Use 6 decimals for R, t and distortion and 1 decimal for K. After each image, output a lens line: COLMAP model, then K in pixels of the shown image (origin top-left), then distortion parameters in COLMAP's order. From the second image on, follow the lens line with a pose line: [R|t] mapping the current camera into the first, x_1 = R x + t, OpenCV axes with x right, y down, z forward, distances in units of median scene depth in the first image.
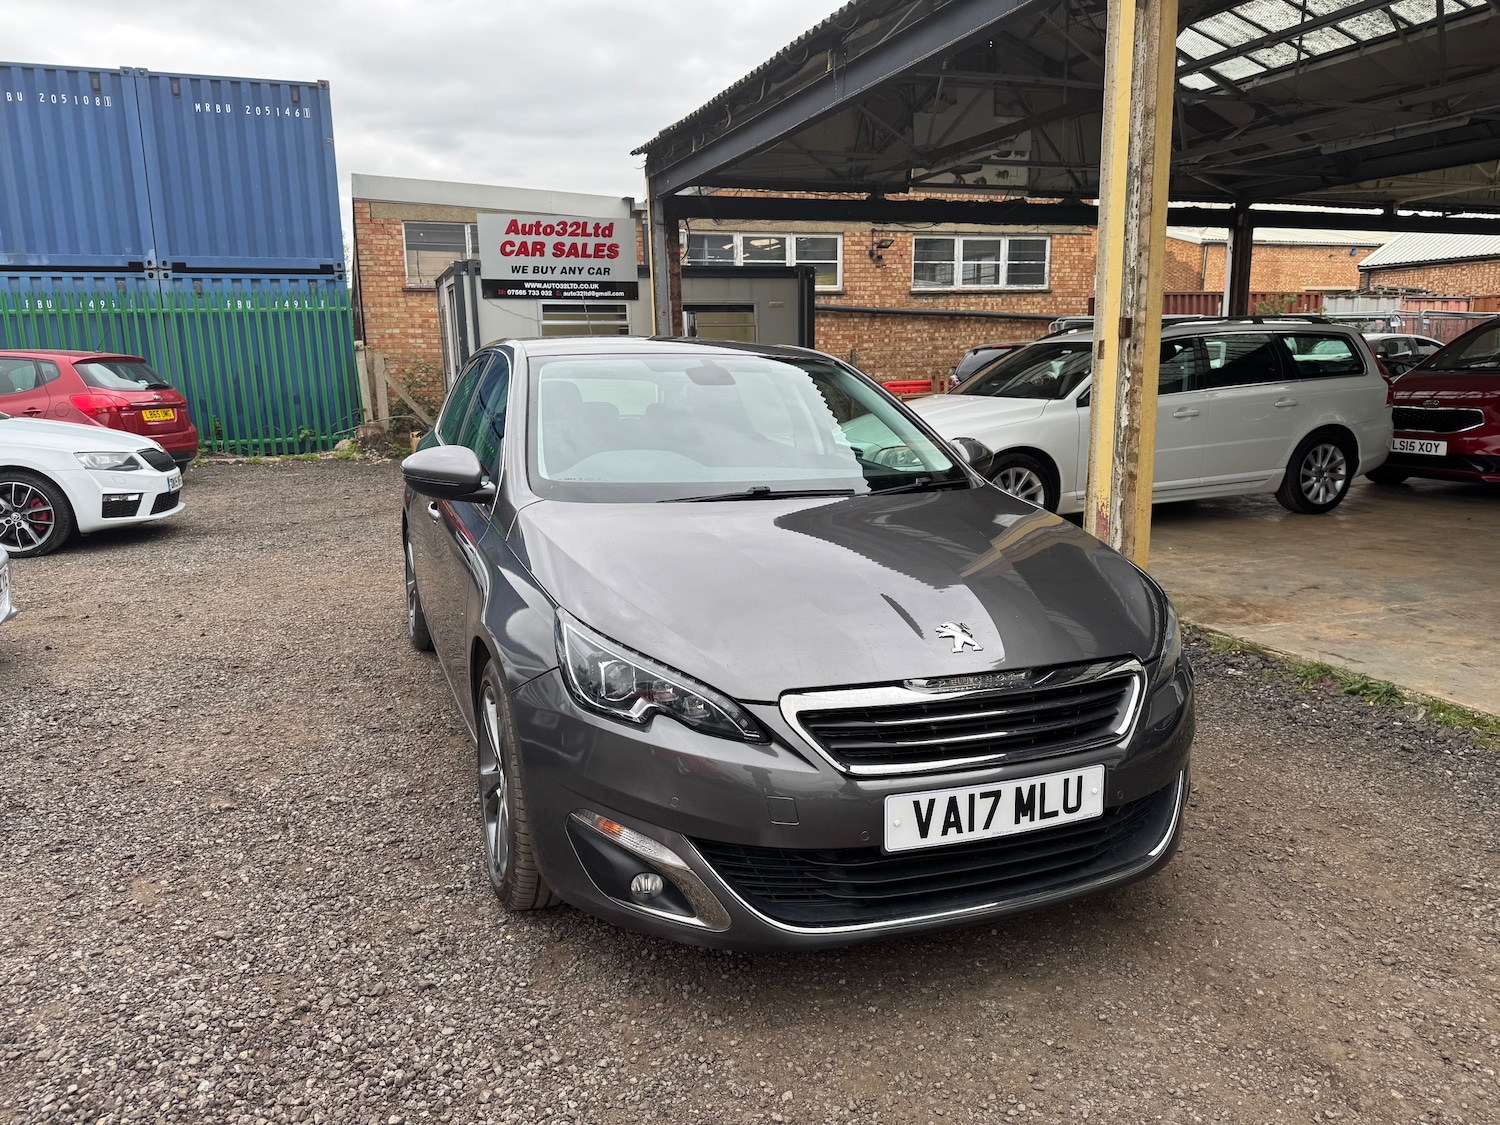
lens RADIAL K [[1080.9, 0, 741.1], [0, 1080.9, 563.4], [0, 0, 1]] dist [0.034340, -0.043978]
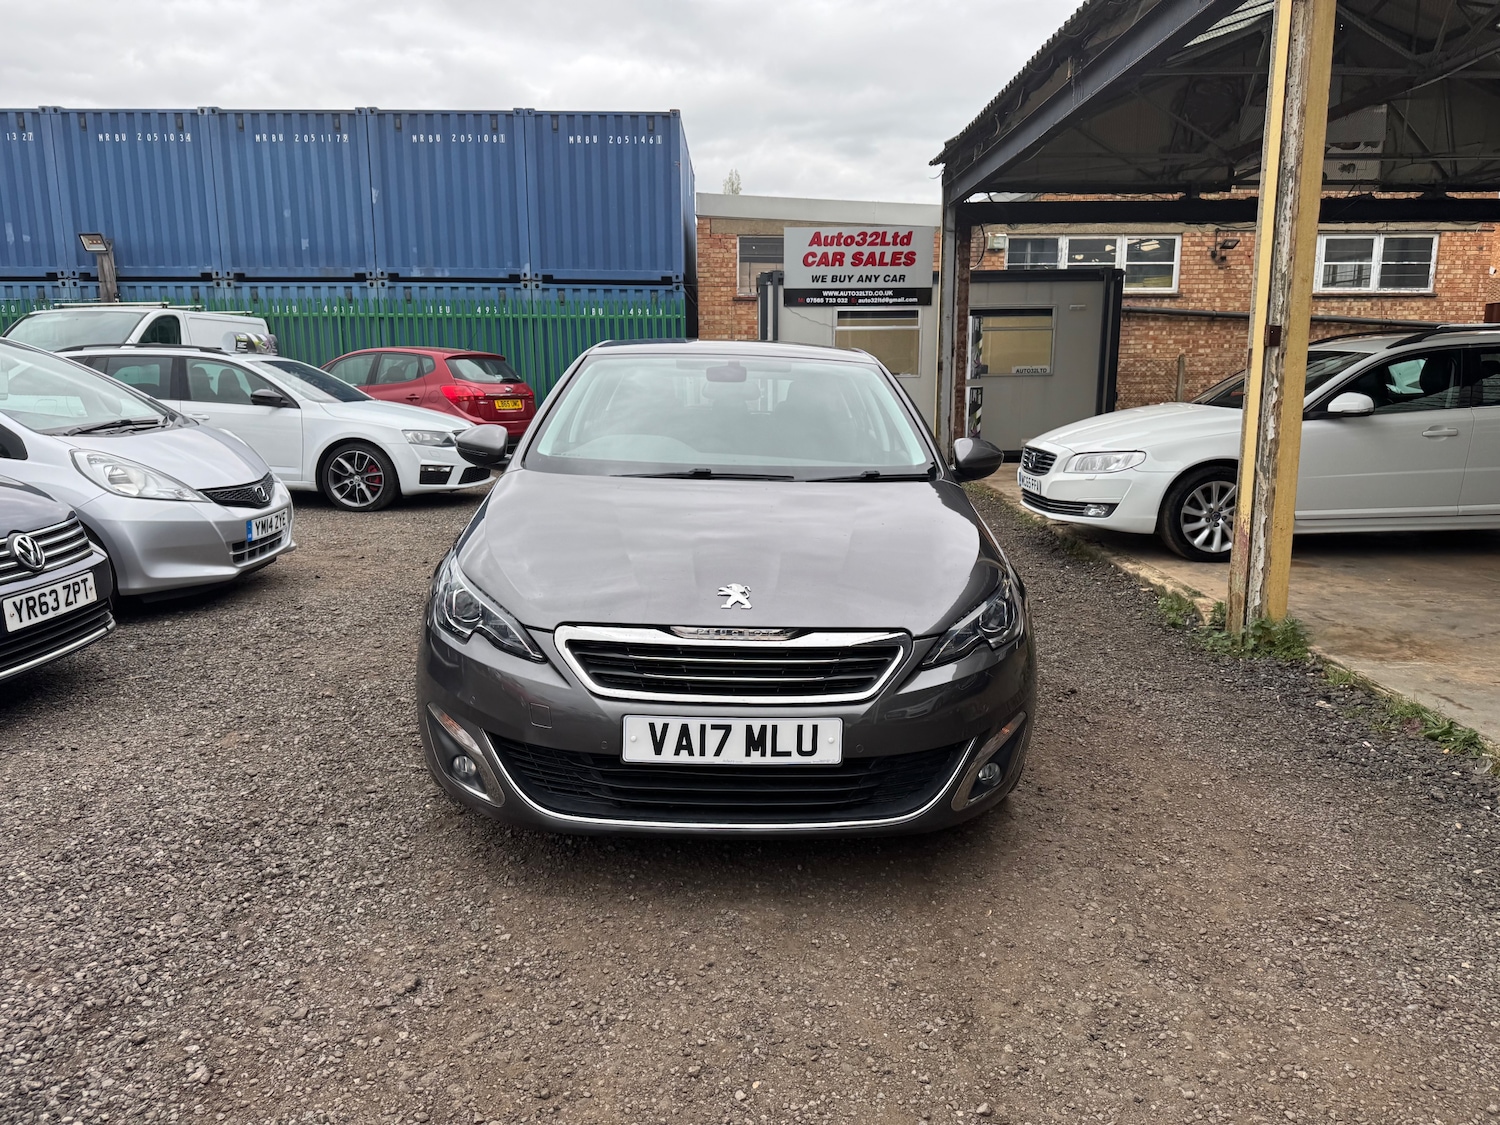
lens RADIAL K [[1072.4, 0, 762.6], [0, 1072.4, 559.7], [0, 0, 1]] dist [0.110727, -0.160115]
pose [[0.942113, 0.077171, -0.326294, 0.141078], [-0.079801, 0.996796, 0.005338, 0.004433], [0.325660, 0.021010, 0.945253, -0.022451]]
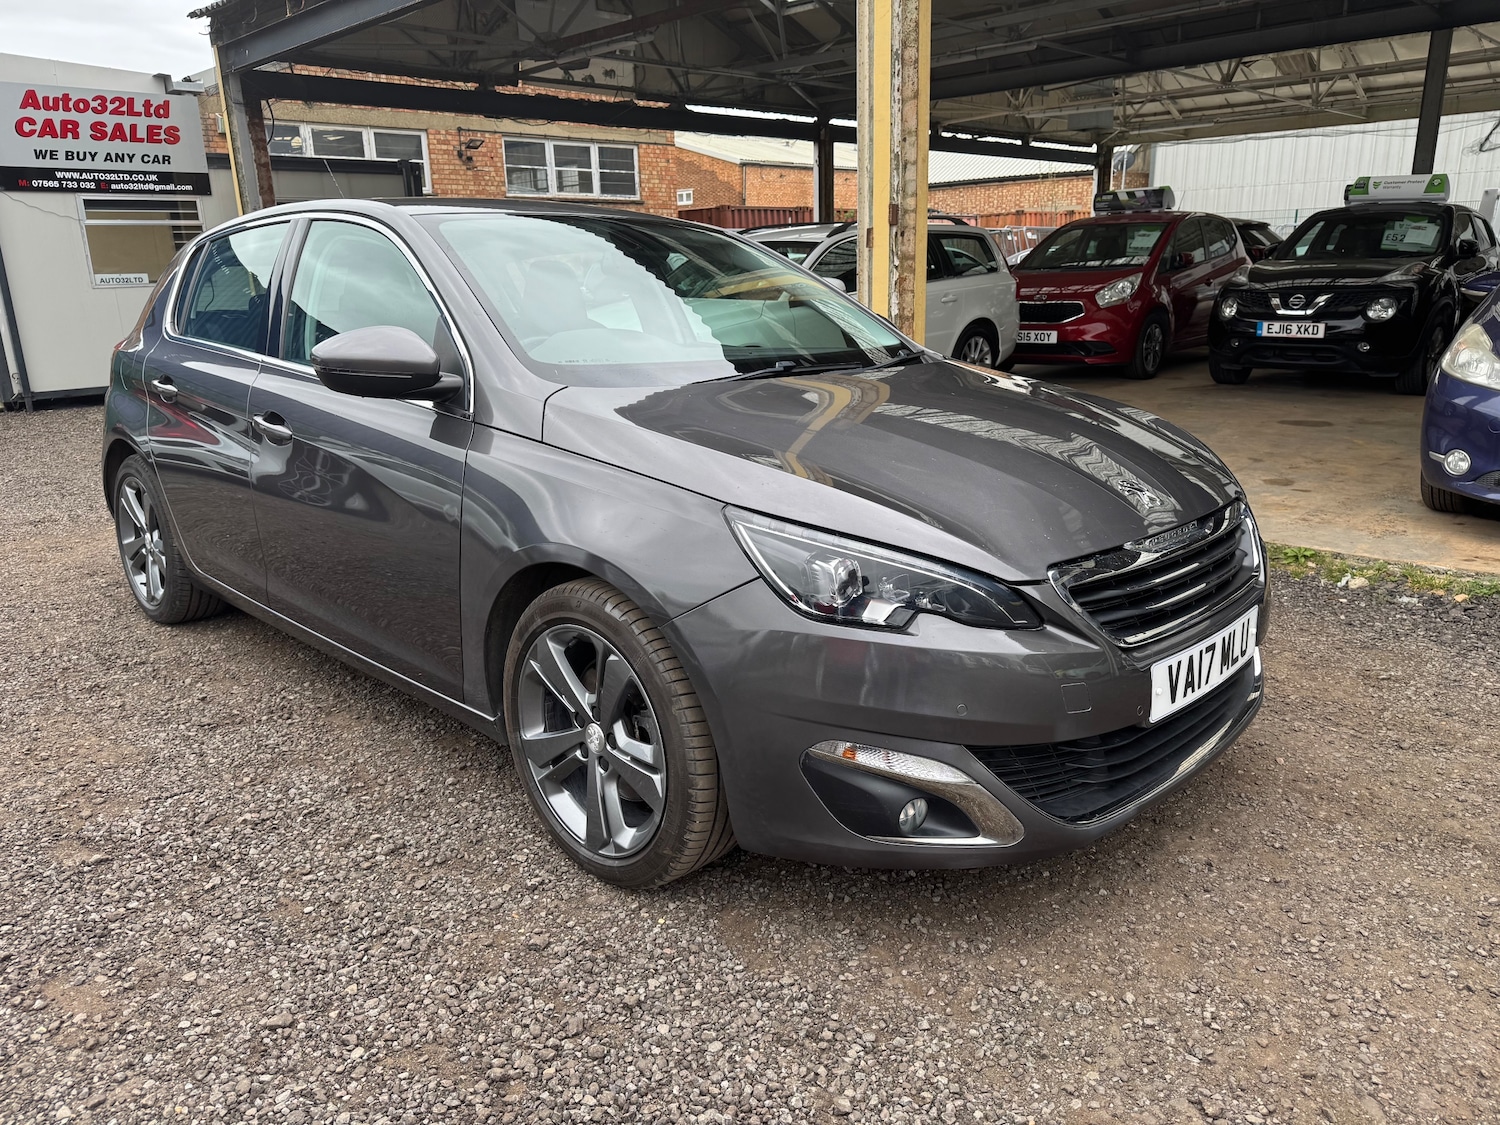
lens RADIAL K [[1079.3, 0, 762.8], [0, 1079.3, 569.2], [0, 0, 1]] dist [0.017704, -0.025587]
pose [[0.905000, -0.120634, 0.407950, -0.113206], [0.090303, 0.991573, 0.092885, 0.003873], [-0.415717, -0.047222, 0.908267, 0.063694]]
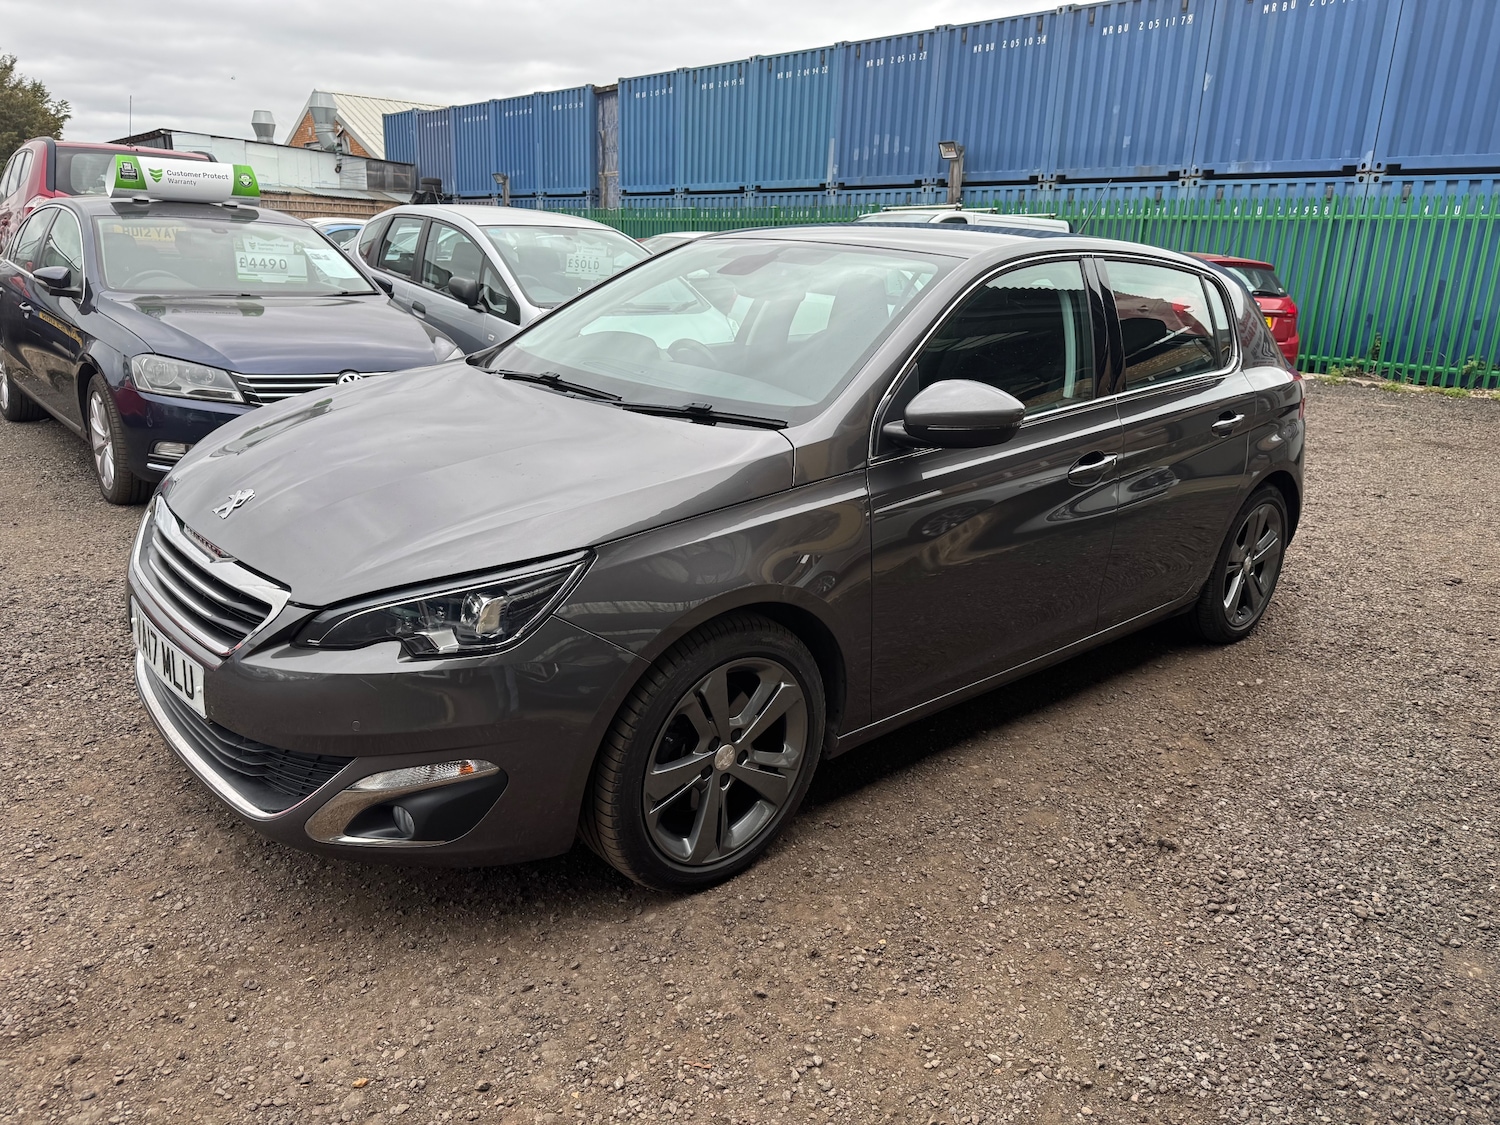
lens RADIAL K [[1081.8, 0, 747.9], [0, 1081.8, 567.0], [0, 0, 1]] dist [0.028349, -0.038827]
pose [[0.344680, 0.290588, -0.892611, 0.302344], [-0.221684, 0.949183, 0.223402, -0.049082], [0.912169, 0.120875, 0.391583, 0.242443]]
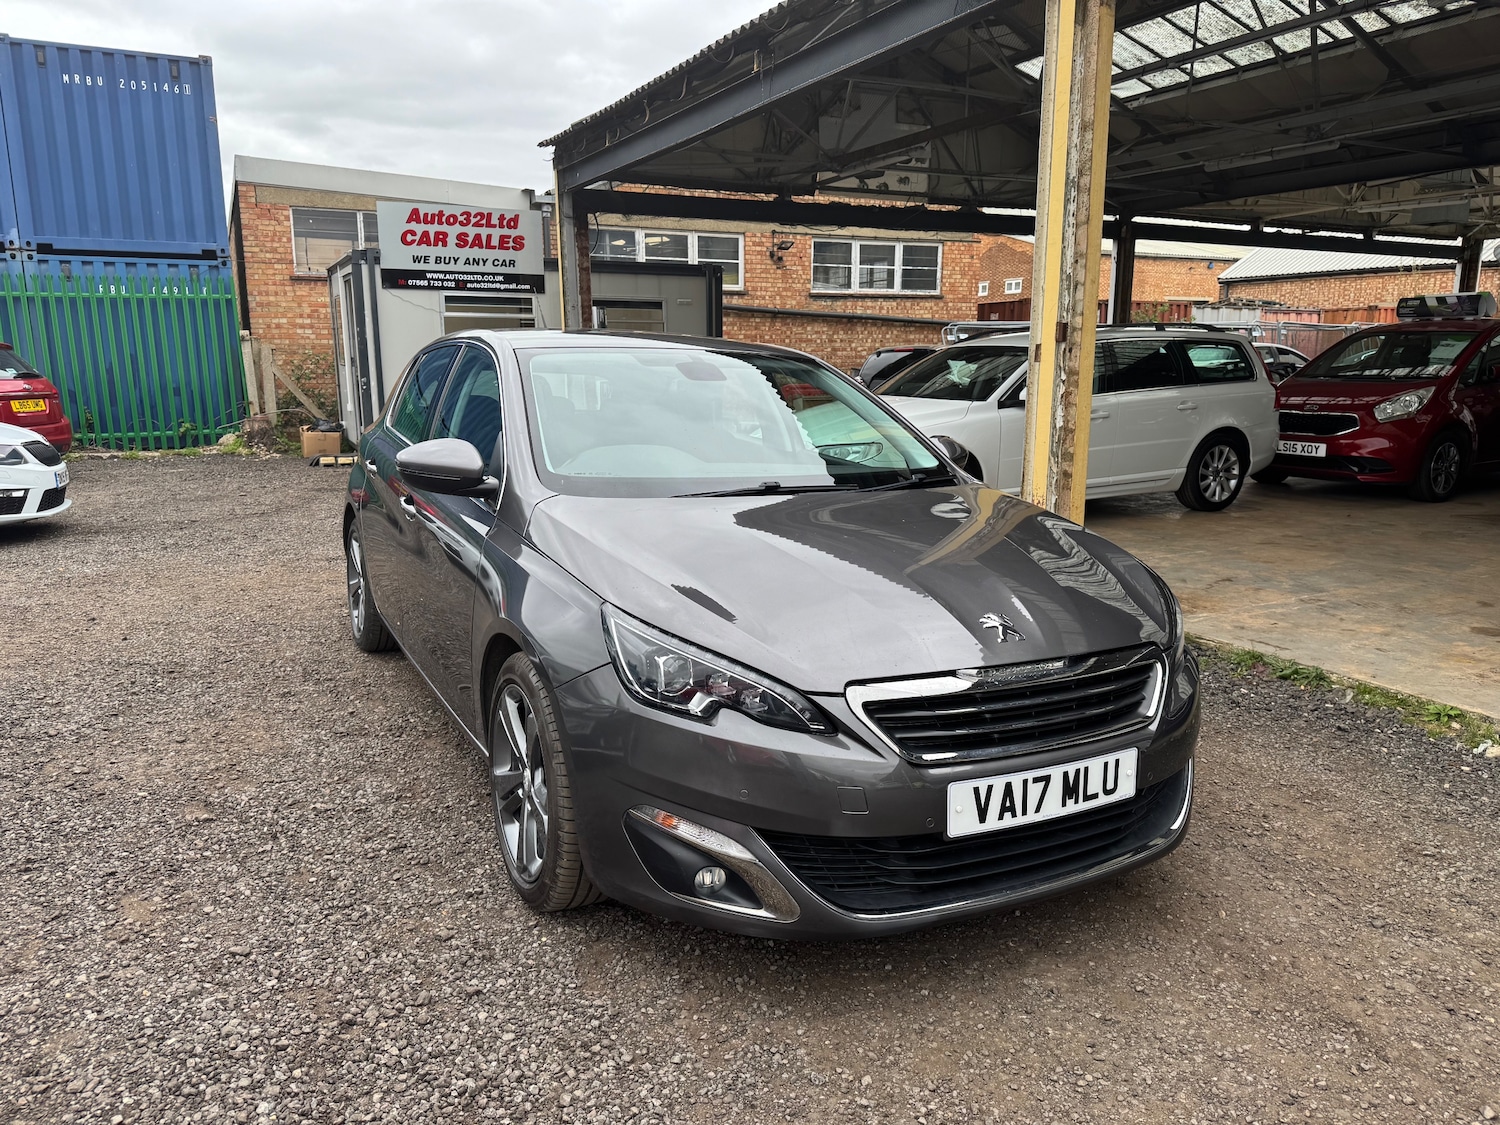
lens RADIAL K [[1081.2, 0, 747.6], [0, 1081.2, 564.0], [0, 0, 1]] dist [0.029656, -0.039632]
pose [[0.993167, -0.005598, 0.116568, -0.036732], [0.005394, 0.999983, 0.002061, 0.000982], [-0.116577, -0.001419, 0.993181, 0.001266]]
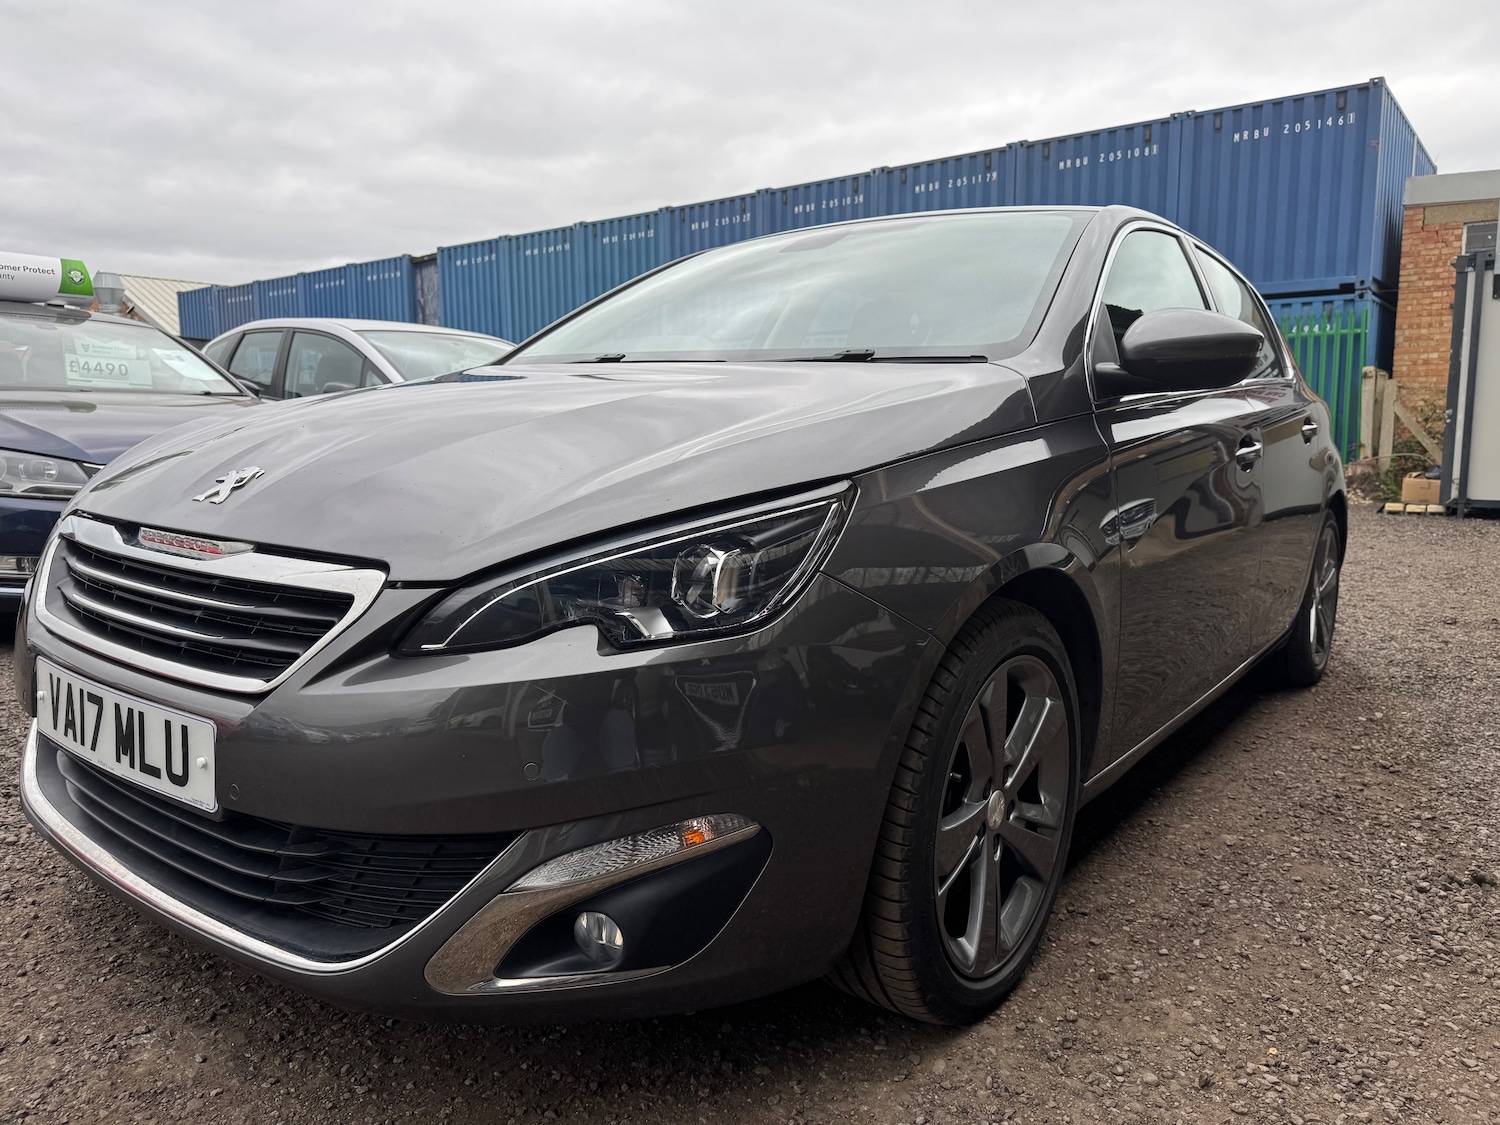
lens RADIAL K [[1079.2, 0, 750.0], [0, 1079.2, 562.5], [0, 0, 1]] dist [0.023359, -0.030836]
pose [[0.512177, 0.115574, -0.851068, 0.216572], [-0.169740, 0.984982, 0.031610, 0.009221], [0.841940, 0.128270, 0.524103, 0.214313]]
